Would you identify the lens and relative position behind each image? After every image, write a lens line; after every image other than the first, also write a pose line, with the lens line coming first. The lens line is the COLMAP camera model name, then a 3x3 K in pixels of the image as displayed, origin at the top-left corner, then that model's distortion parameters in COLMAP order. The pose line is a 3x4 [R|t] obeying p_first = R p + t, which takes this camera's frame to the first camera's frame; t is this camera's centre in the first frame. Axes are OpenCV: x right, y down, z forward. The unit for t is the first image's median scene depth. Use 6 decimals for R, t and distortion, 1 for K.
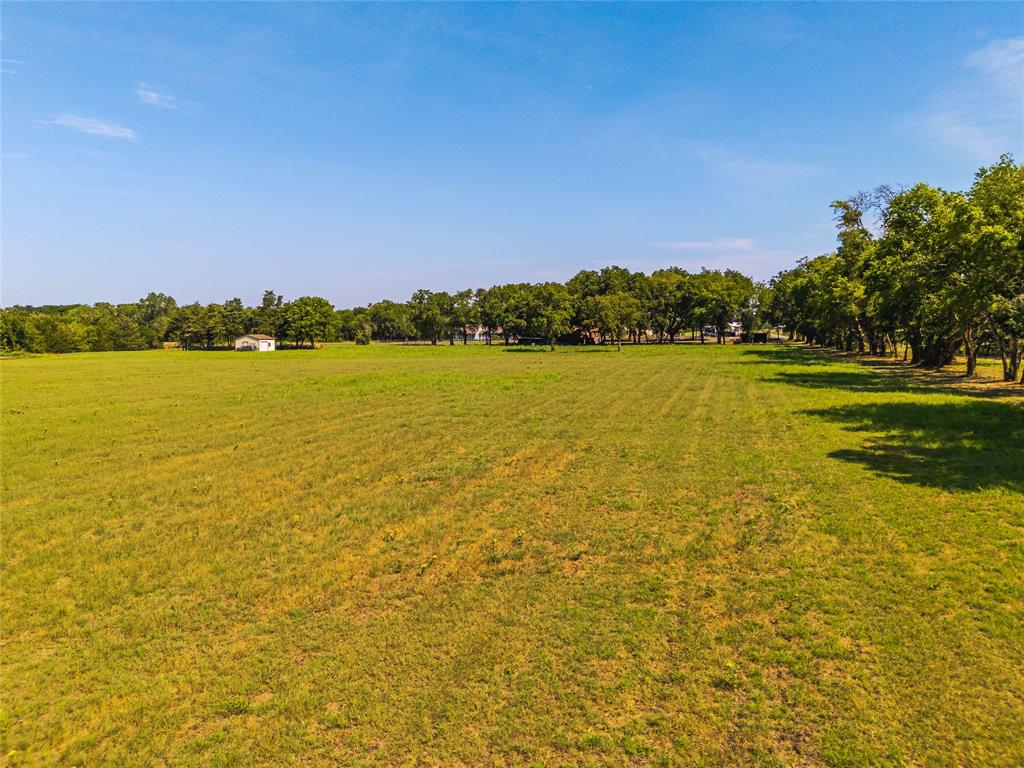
lens RADIAL K [[752.9, 0, 503.6], [0, 752.9, 383.8], [0, 0, 1]] dist [0.066063, -0.046024]
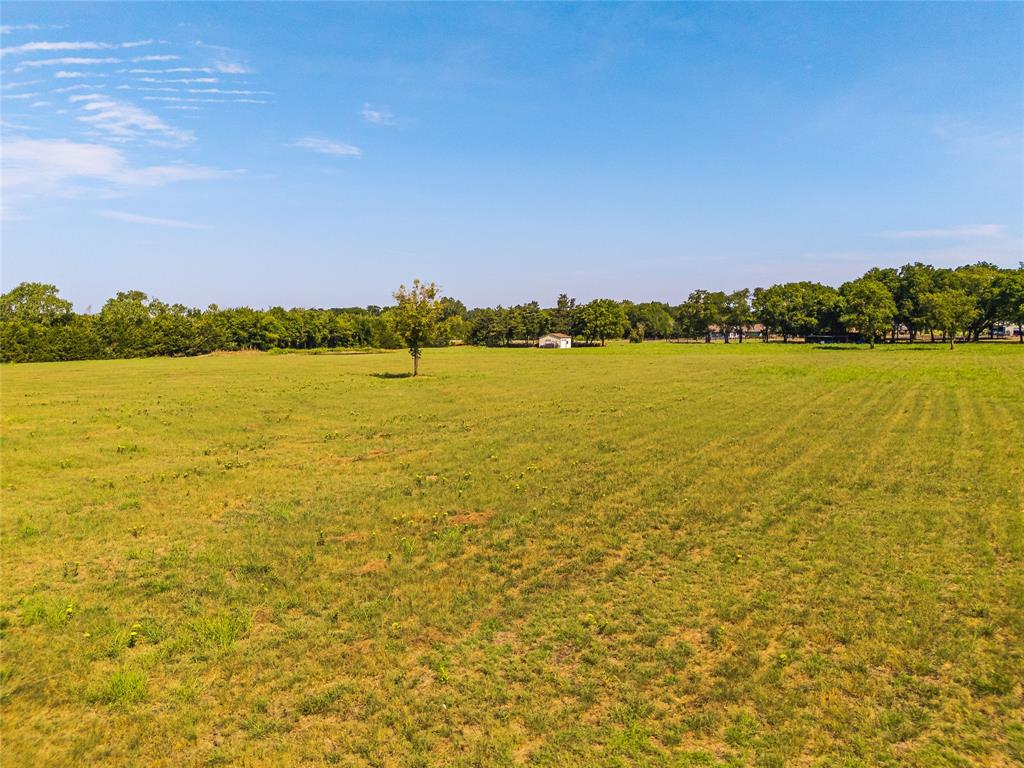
lens RADIAL K [[752.9, 0, 513.9], [0, 752.9, 390.0], [0, 0, 1]] dist [0.066063, -0.046024]
pose [[0.970046, 0.016855, -0.242335, -0.107562], [-0.014641, 0.999833, 0.010936, 0.007202], [0.242479, -0.007060, 0.970131, -0.094491]]
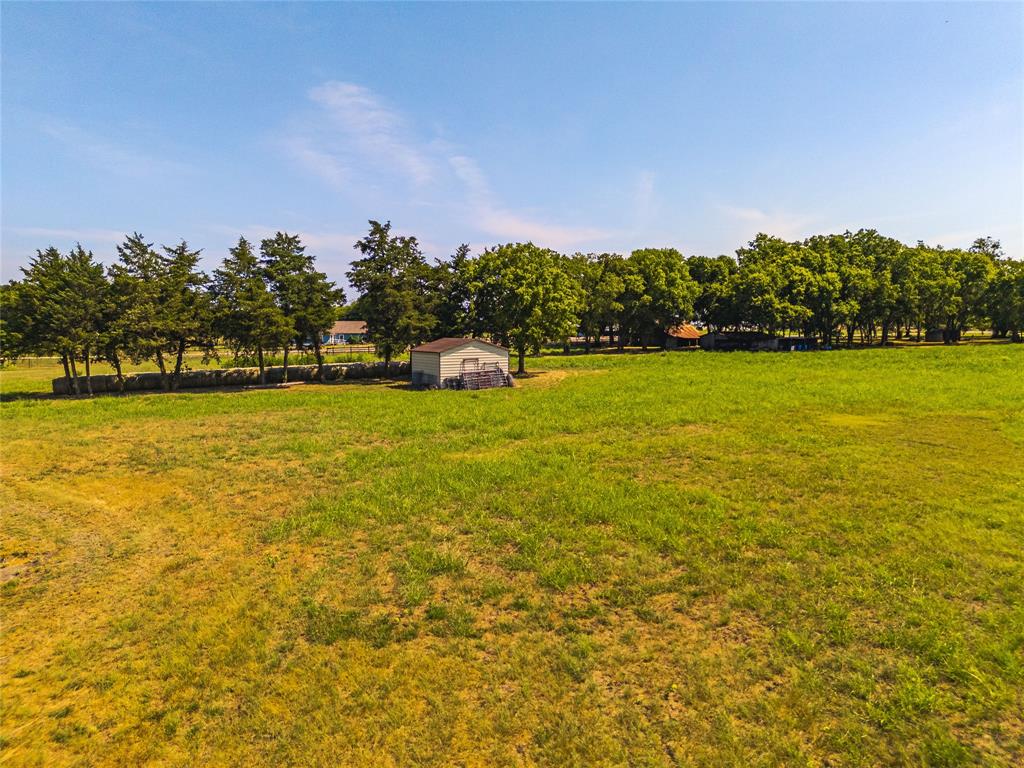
lens RADIAL K [[752.9, 0, 510.9], [0, 752.9, 389.0], [0, 0, 1]] dist [0.066063, -0.046024]
pose [[0.707621, -0.059712, 0.704065, -0.526773], [0.057231, 0.997993, 0.027120, -0.045844], [-0.704271, 0.021103, 0.709617, 0.683697]]
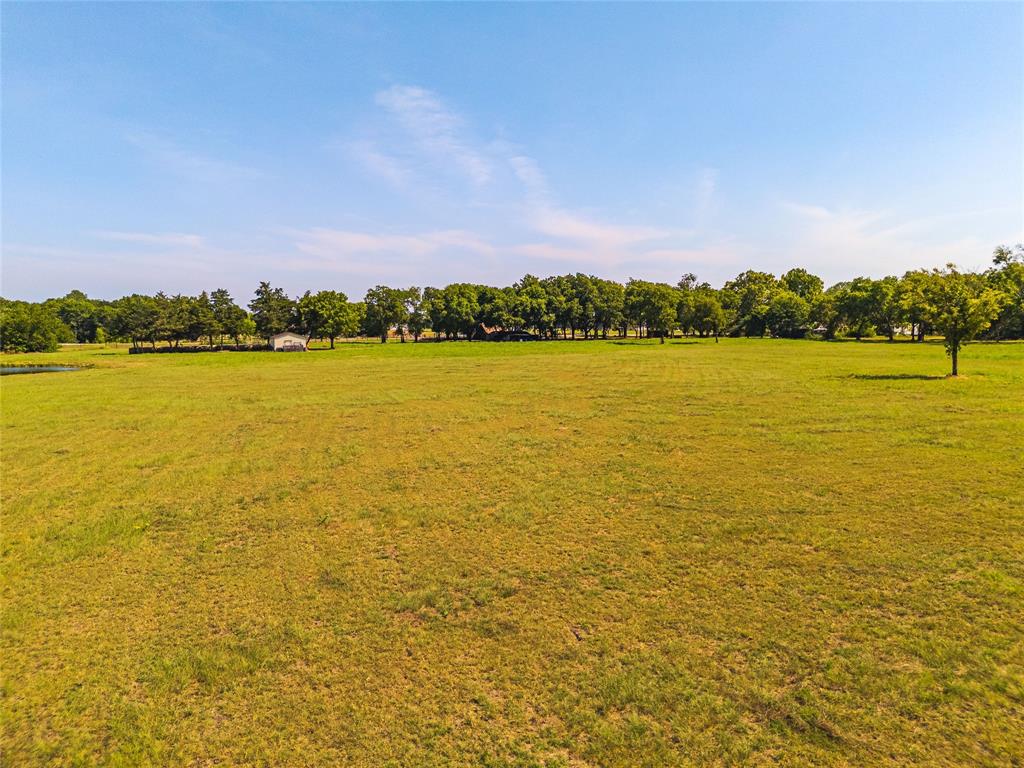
lens RADIAL K [[752.9, 0, 513.3], [0, 752.9, 386.8], [0, 0, 1]] dist [0.066063, -0.046024]
pose [[0.760487, -0.051167, 0.647334, -0.655554], [0.048828, 0.998574, 0.021567, -0.007572], [-0.647514, 0.015206, 0.761902, 0.153132]]
